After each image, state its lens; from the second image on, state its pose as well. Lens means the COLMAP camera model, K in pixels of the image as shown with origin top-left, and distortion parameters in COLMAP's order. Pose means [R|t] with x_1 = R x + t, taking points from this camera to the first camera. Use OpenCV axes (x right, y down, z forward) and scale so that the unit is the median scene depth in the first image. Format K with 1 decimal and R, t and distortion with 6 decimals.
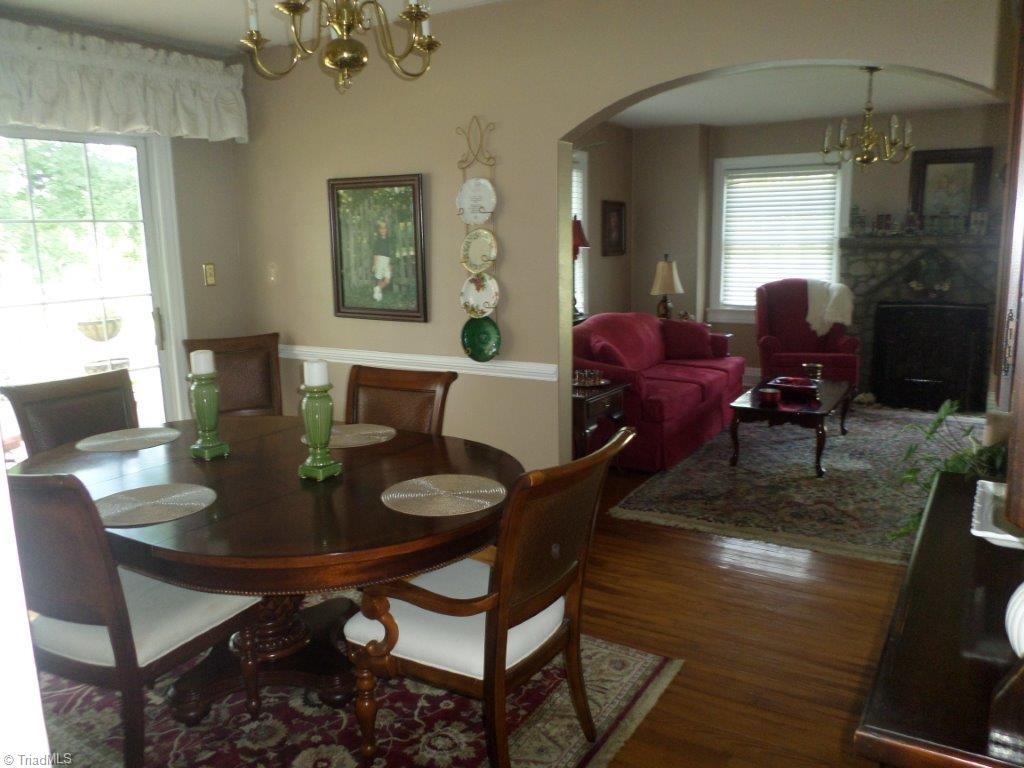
lens RADIAL K [[808.3, 0, 512.9], [0, 808.3, 383.7], [0, 0, 1]] dist [-0.002859, 0.003996]
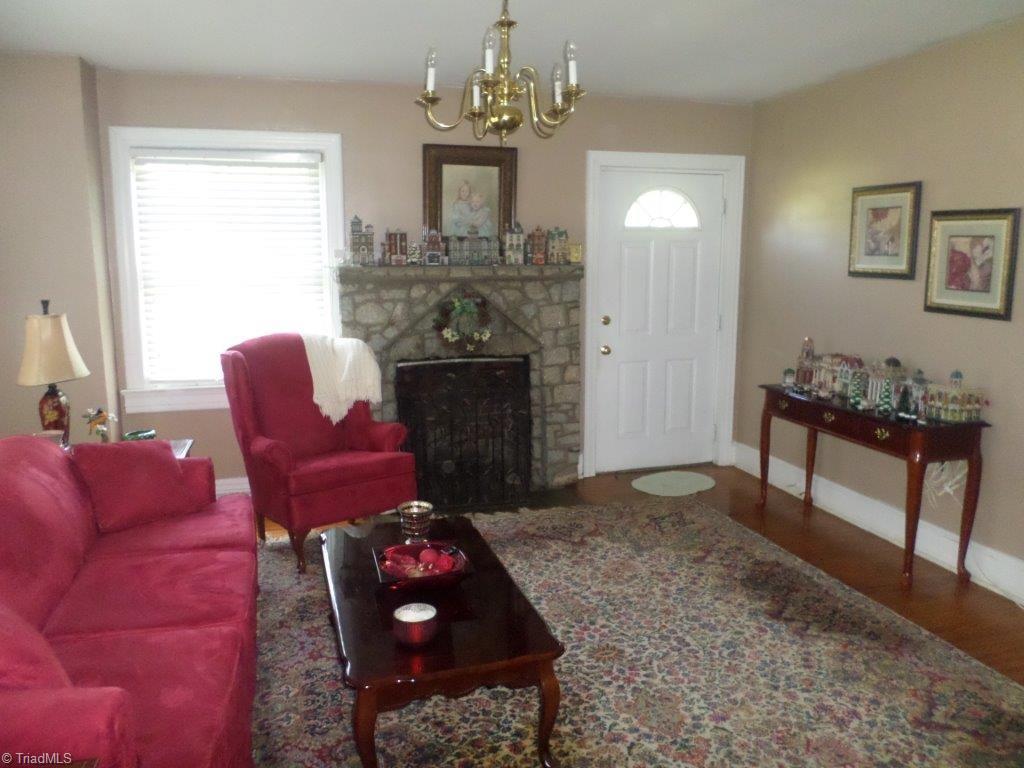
lens RADIAL K [[808.3, 0, 513.2], [0, 808.3, 380.3], [0, 0, 1]] dist [-0.002859, 0.003996]
pose [[0.702315, -0.098448, 0.705026, 0.038665], [0.122023, 0.992381, 0.017021, -0.086314], [-0.701330, 0.074075, 0.708978, 0.458846]]
